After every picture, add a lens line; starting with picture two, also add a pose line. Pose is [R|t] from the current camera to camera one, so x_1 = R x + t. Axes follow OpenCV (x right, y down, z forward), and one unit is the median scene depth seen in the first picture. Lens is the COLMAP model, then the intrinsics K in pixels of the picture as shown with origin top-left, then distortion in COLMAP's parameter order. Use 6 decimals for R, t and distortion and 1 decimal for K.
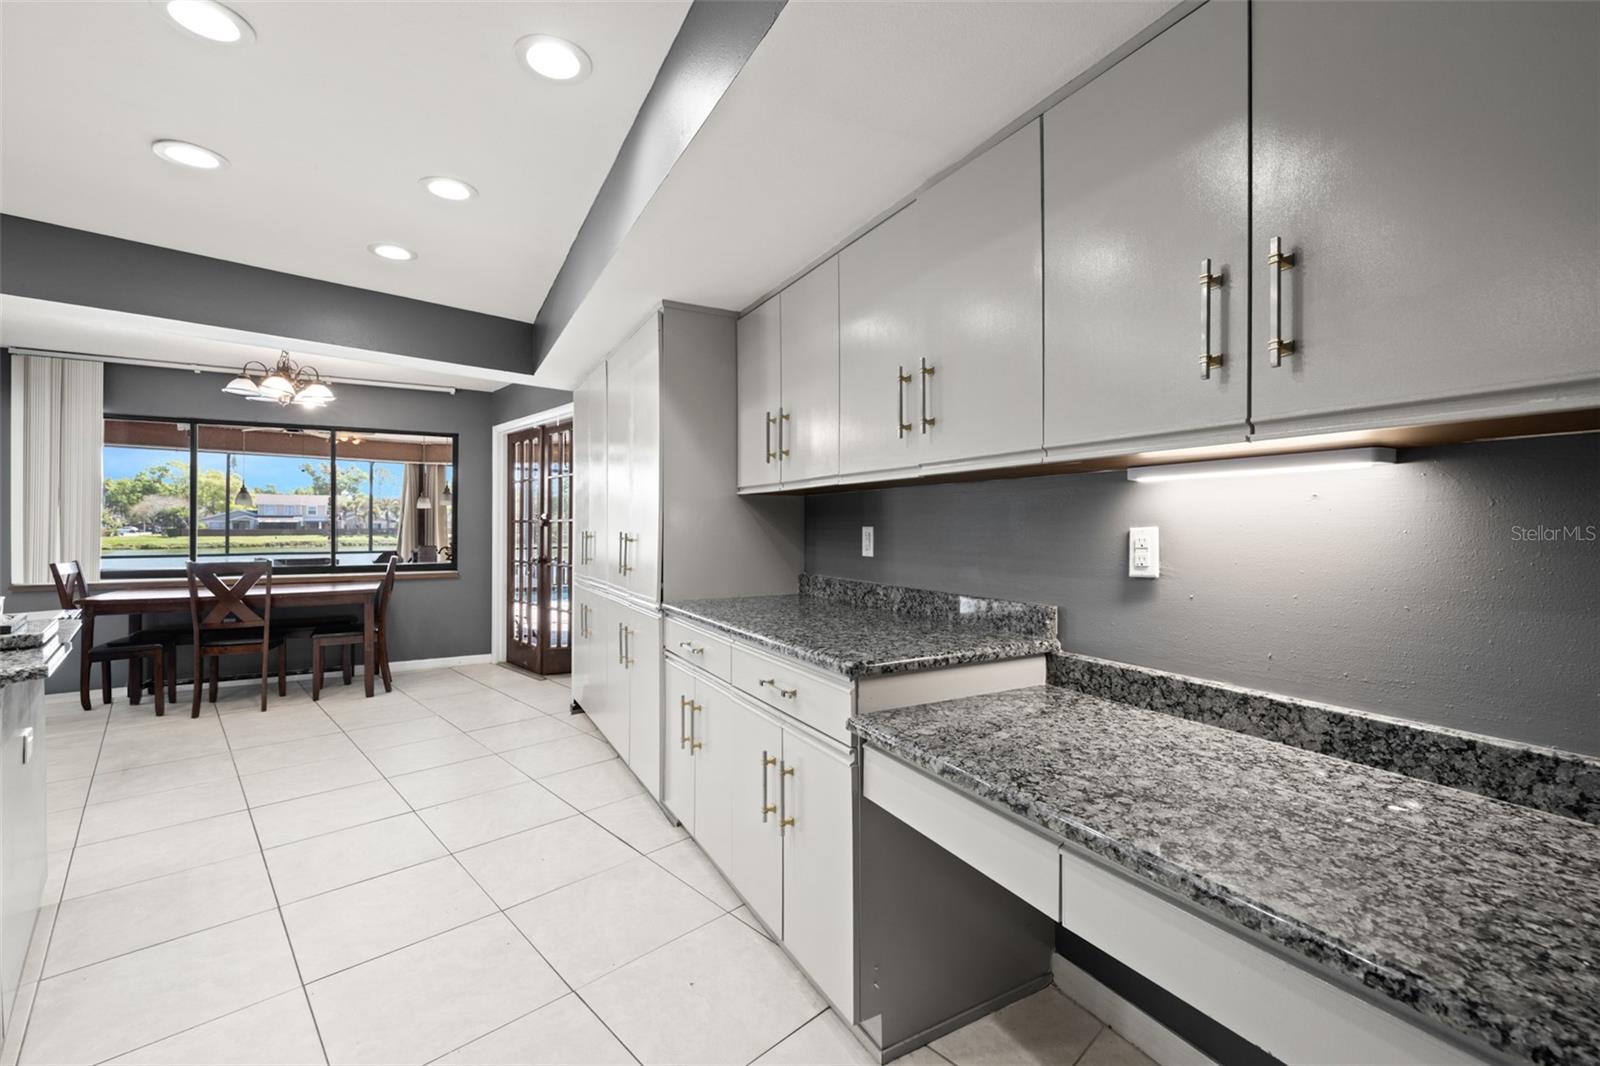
lens RADIAL K [[675.9, 0, 797.6], [0, 675.9, 526.1], [0, 0, 1]] dist [0.002659, 0.001483]
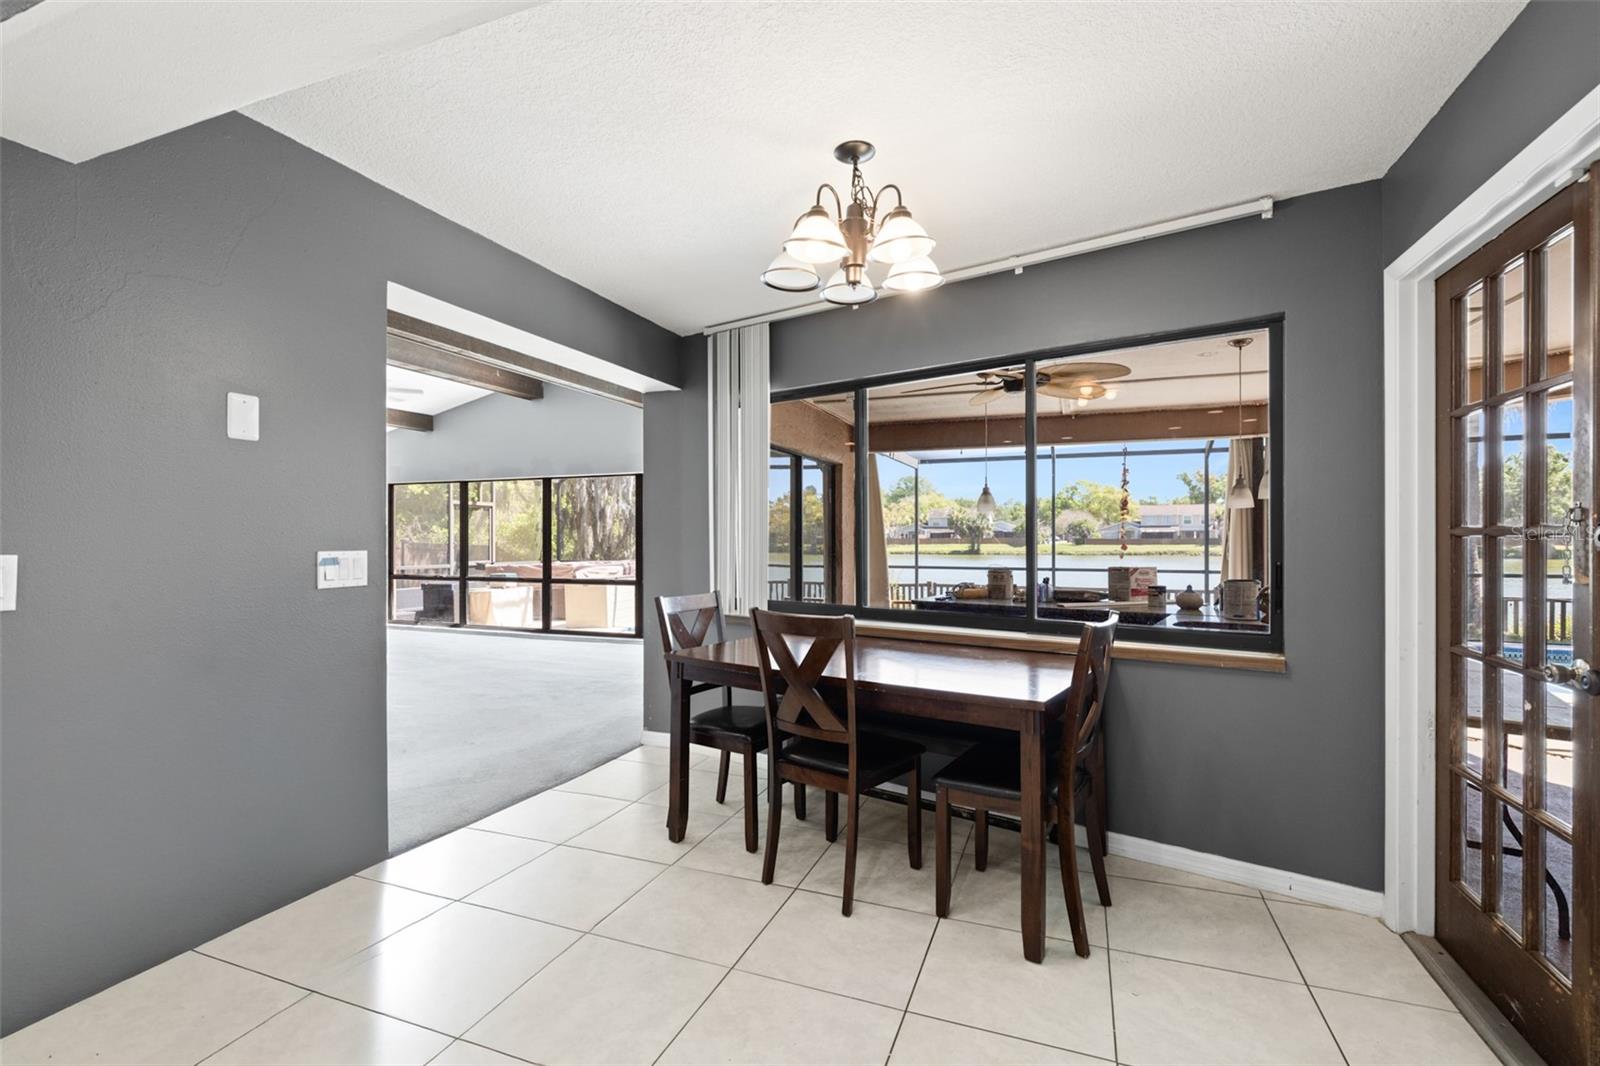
lens RADIAL K [[721.6, 0, 790.3], [0, 721.6, 536.5], [0, 0, 1]] dist [0.002520, 0.000595]
pose [[0.429609, -0.002870, -0.903011, -0.307109], [0.004492, 0.999989, -0.001041, -0.006279], [0.903004, -0.003609, 0.429617, 0.703317]]
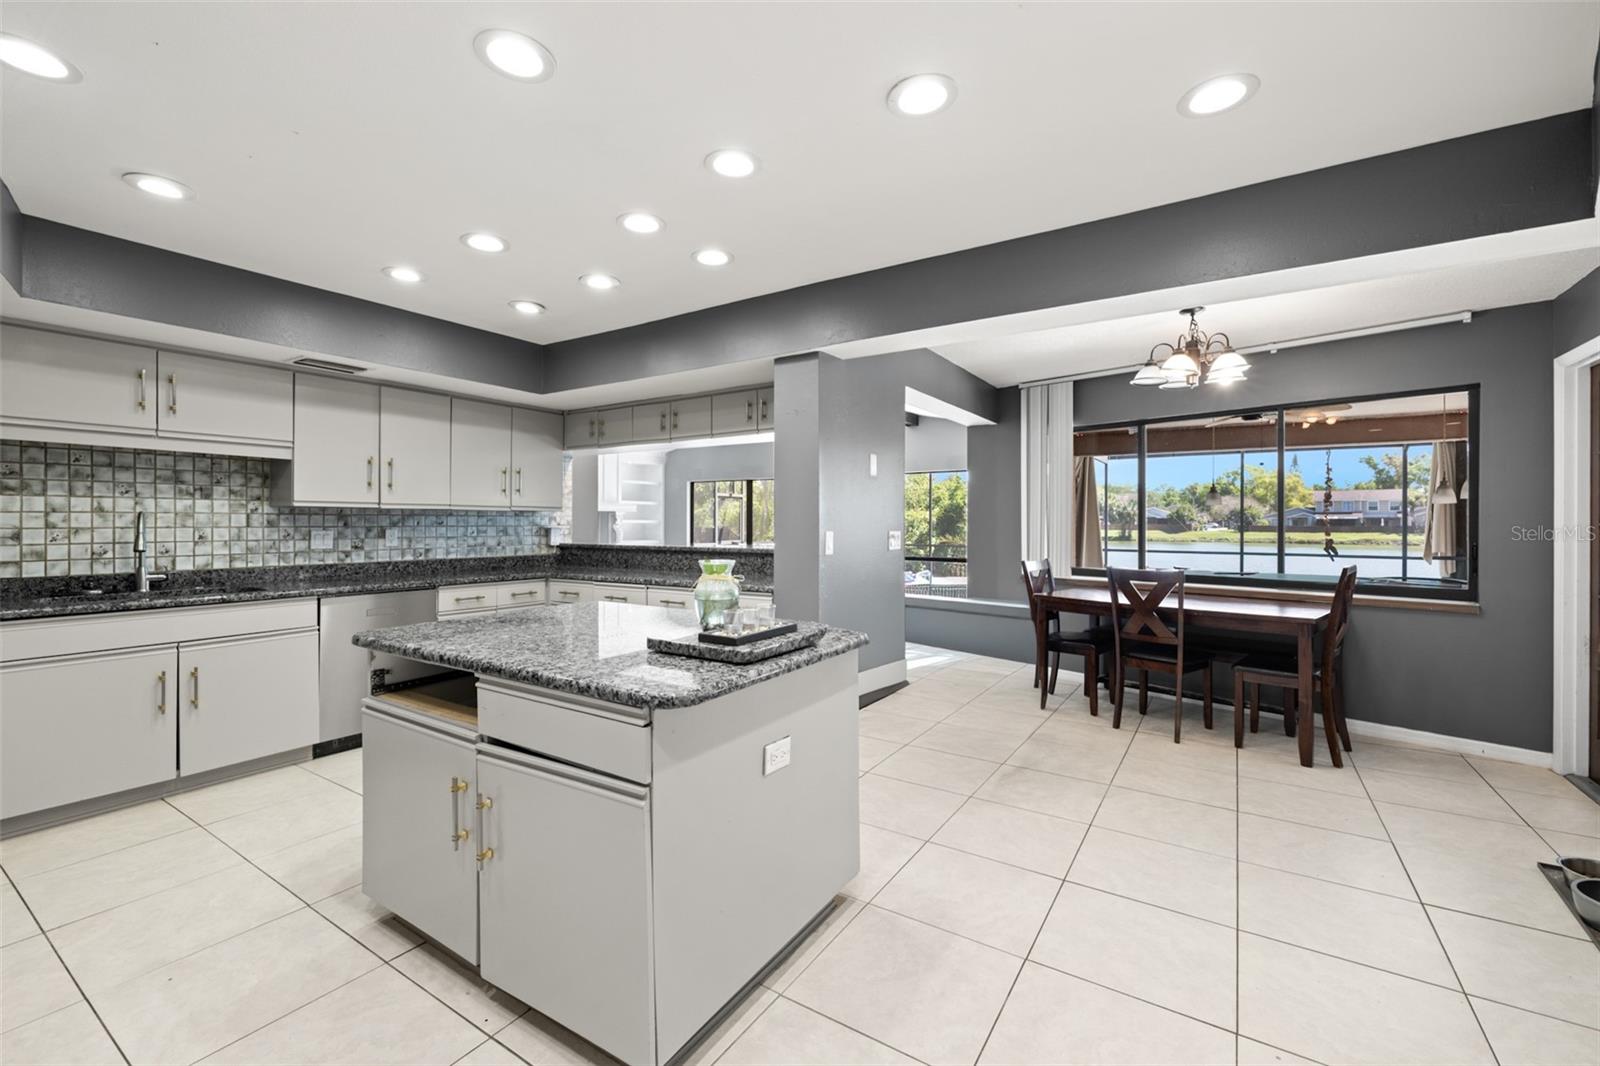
lens RADIAL K [[675.9, 0, 793.6], [0, 675.9, 520.3], [0, 0, 1]] dist [0.002659, 0.001483]
pose [[0.237471, -0.002777, -0.971391, -0.055135], [-0.000834, 0.999995, -0.003062, -0.009794], [0.971394, 0.001537, 0.237467, 0.301262]]
